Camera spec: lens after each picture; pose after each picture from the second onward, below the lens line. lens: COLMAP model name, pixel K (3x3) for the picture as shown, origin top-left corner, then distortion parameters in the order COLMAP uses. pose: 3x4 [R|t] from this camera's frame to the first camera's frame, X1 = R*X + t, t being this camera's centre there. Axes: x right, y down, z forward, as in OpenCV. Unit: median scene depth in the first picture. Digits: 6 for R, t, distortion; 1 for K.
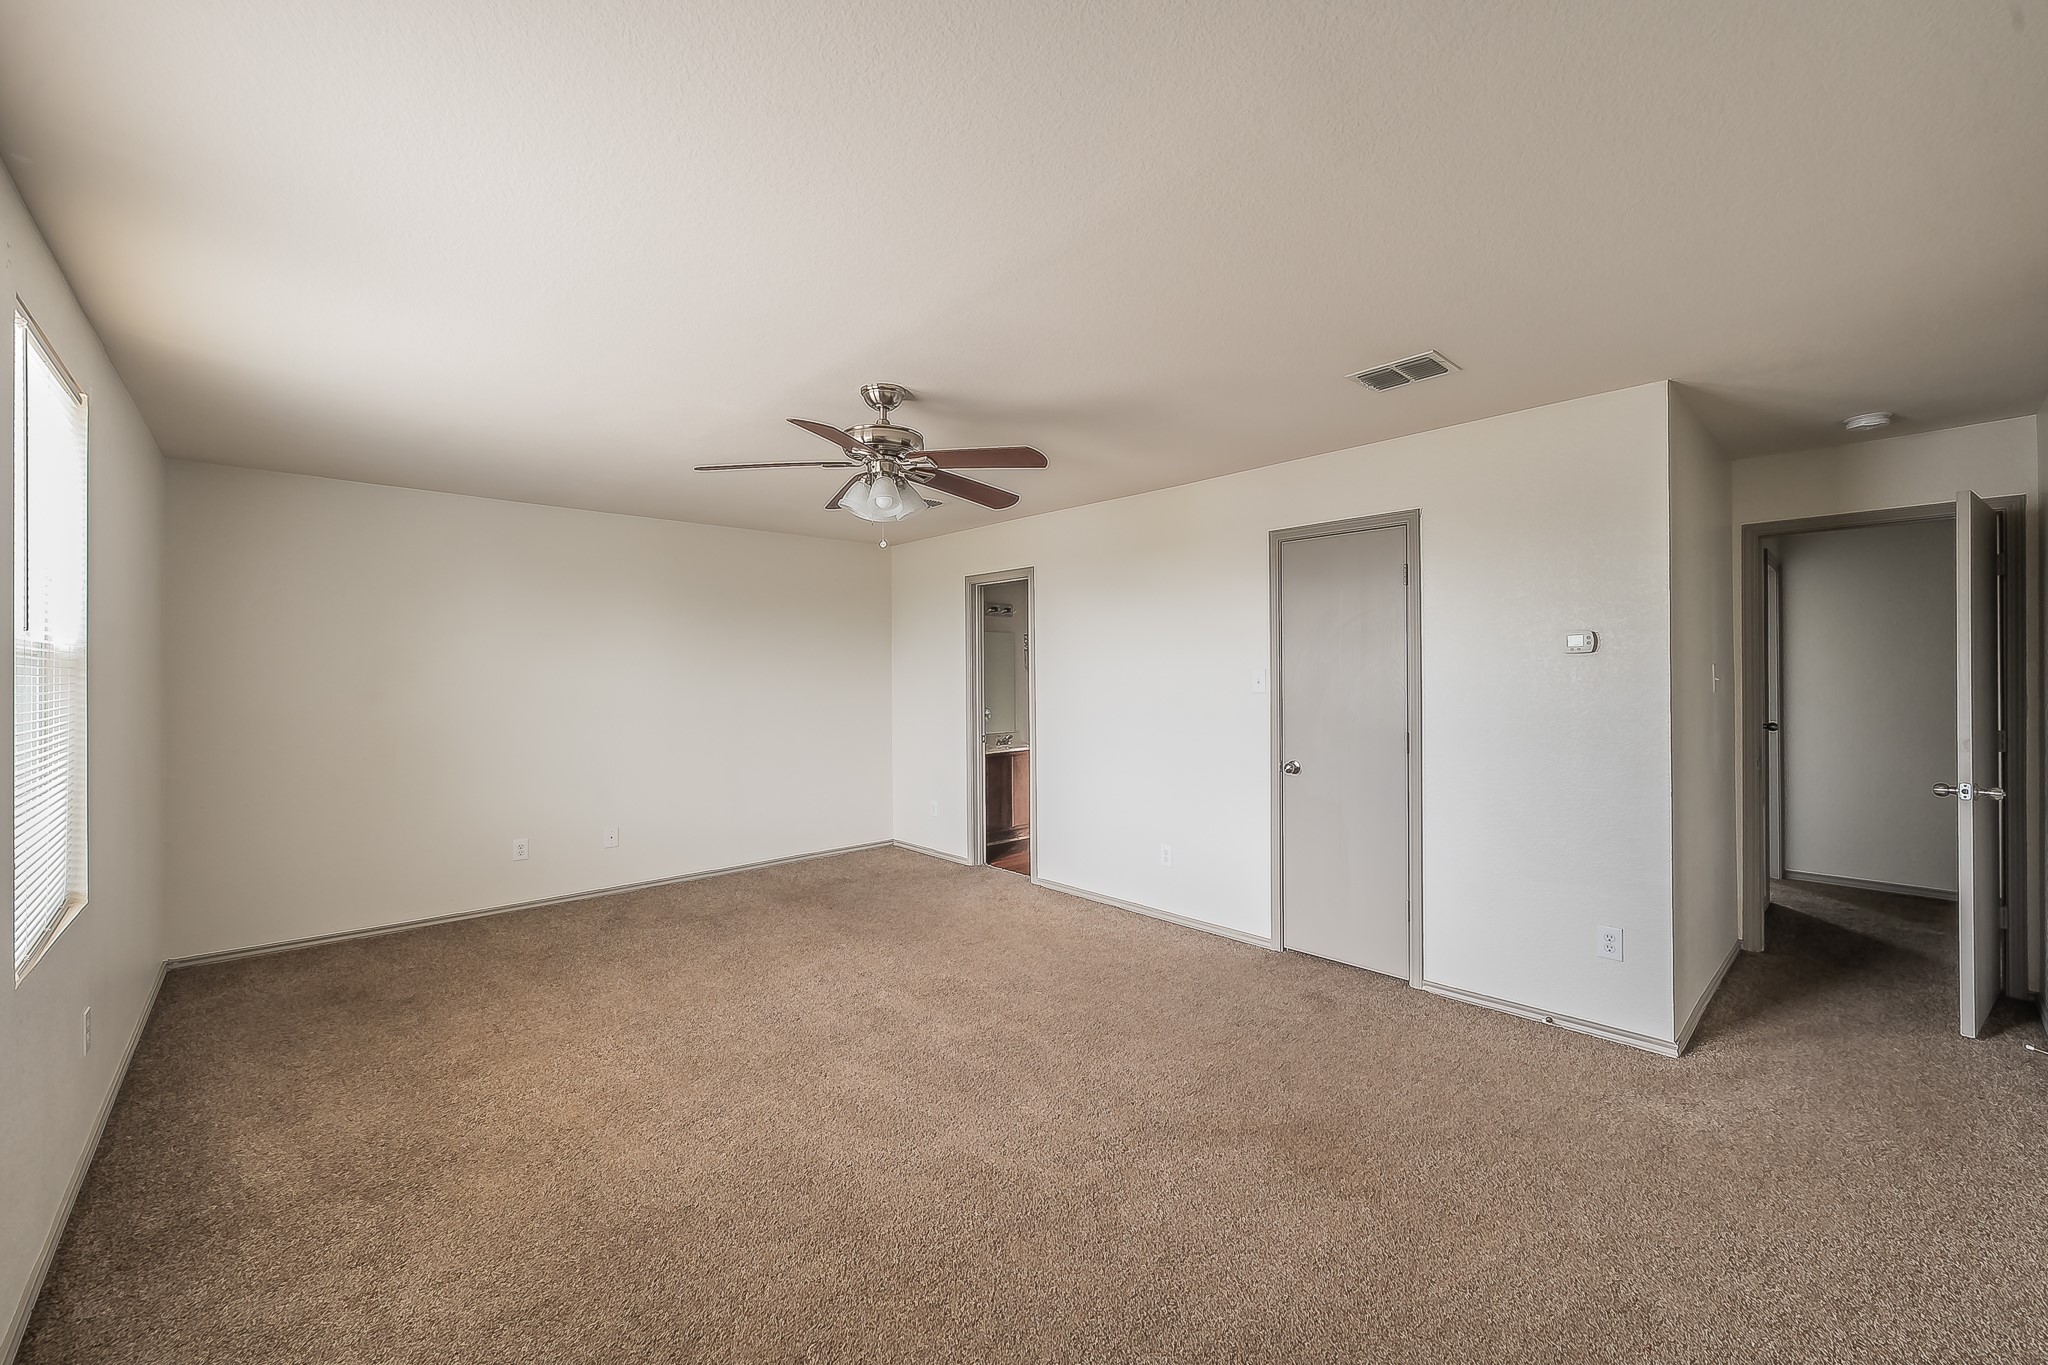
lens RADIAL K [[820.9, 0, 1026.9], [0, 820.9, 677.3], [0, 0, 1]] dist [0.006045, -0.001624]
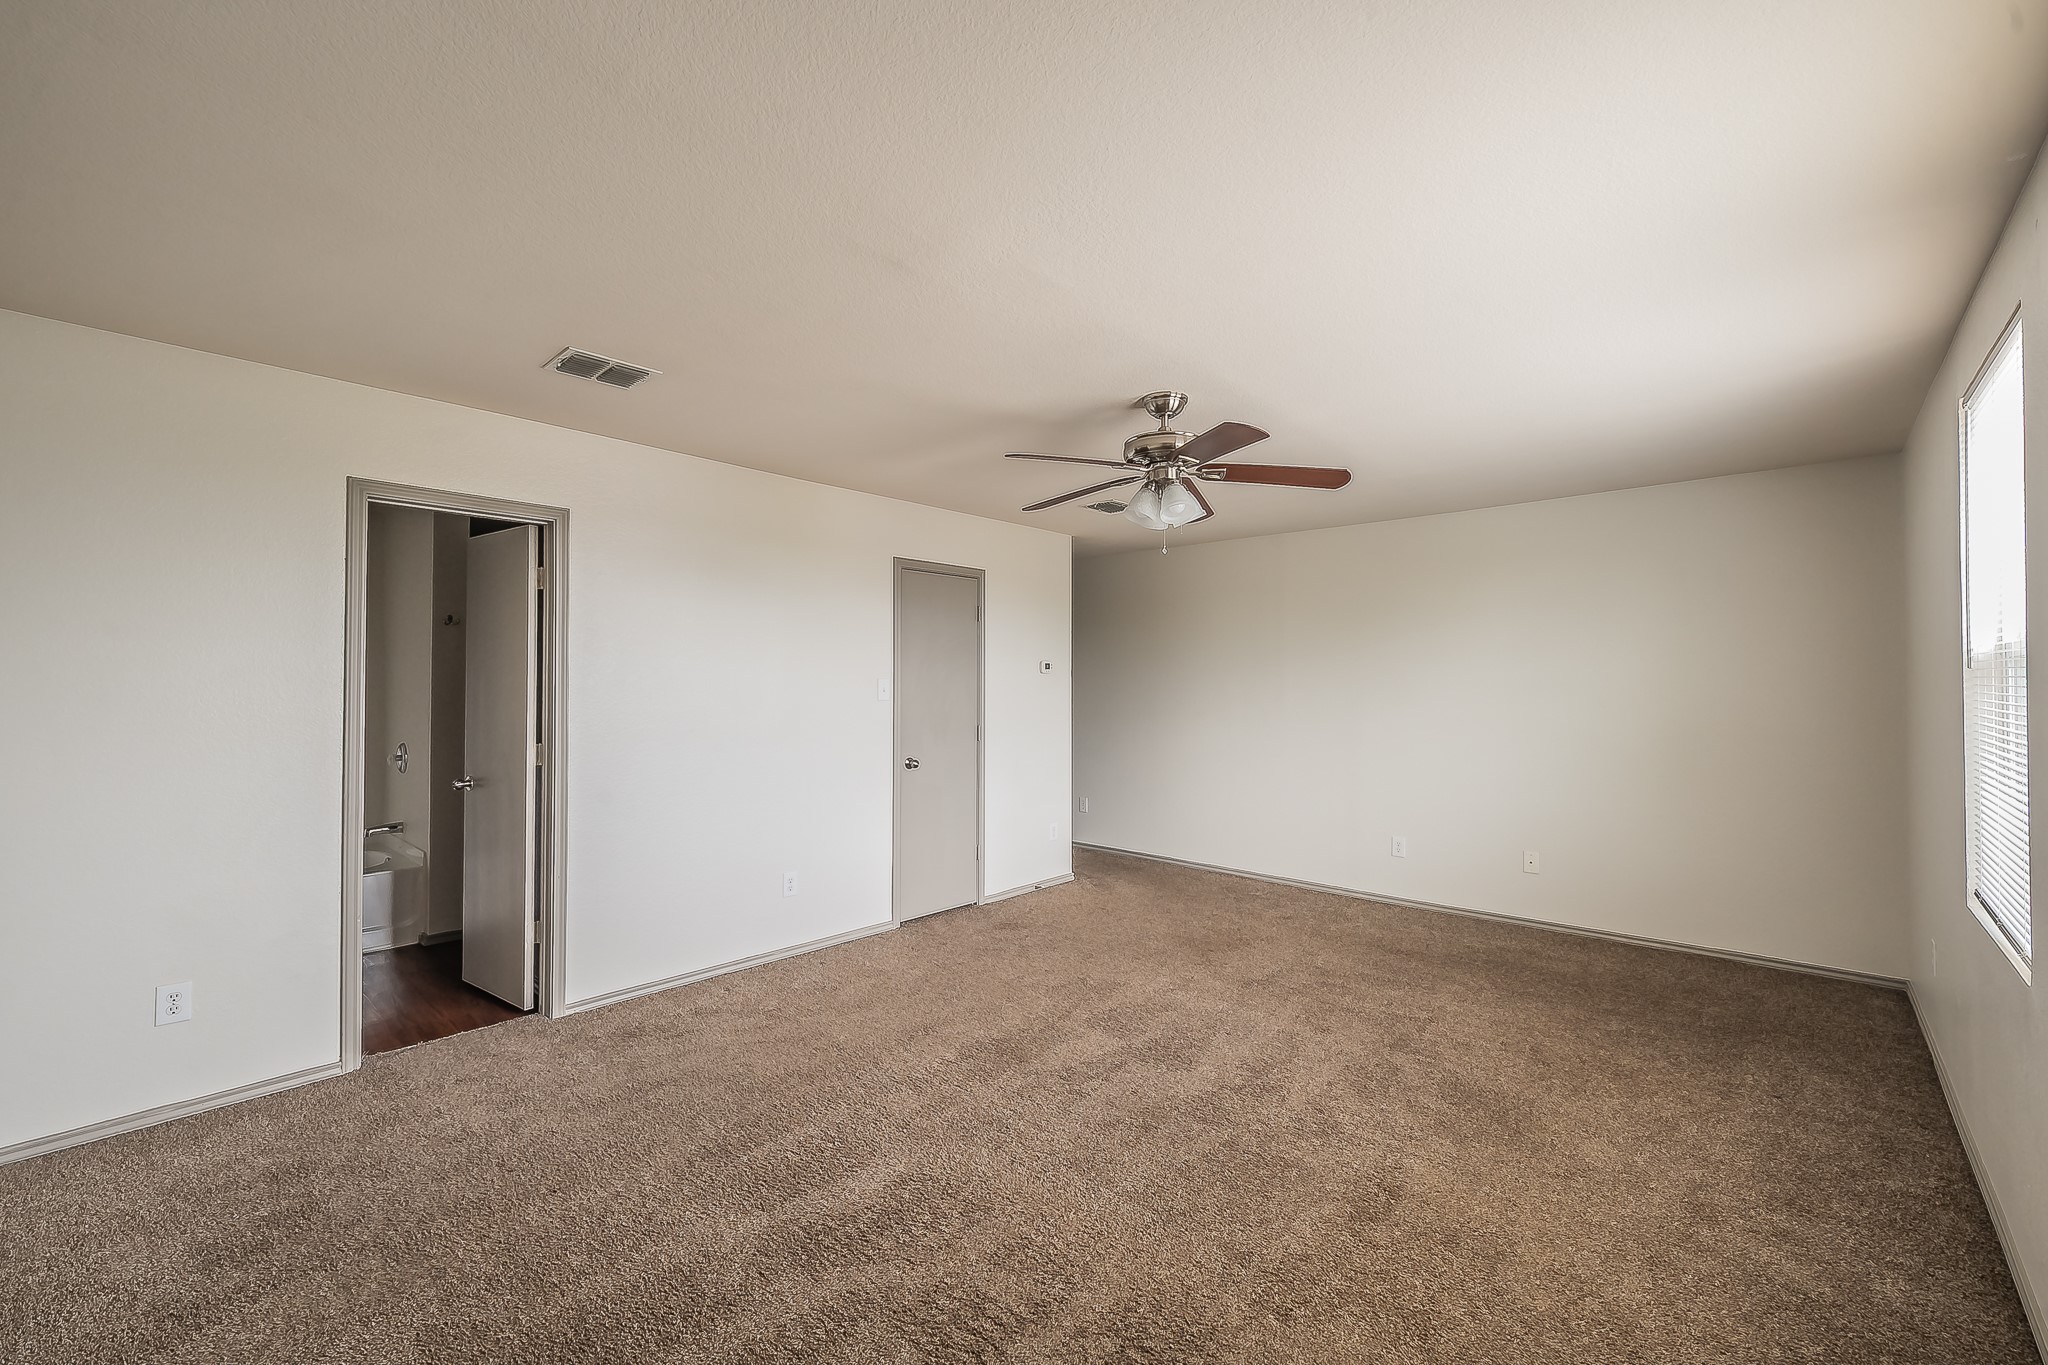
lens RADIAL K [[810.1, 0, 1030.2], [0, 810.1, 679.5], [0, 0, 1]] dist [-0.004187, -0.000112]
pose [[-0.100515, 0.008300, 0.994901, -0.806985], [-0.001368, 0.999963, -0.008480, -0.001200], [-0.994935, -0.002213, -0.100500, 0.905354]]
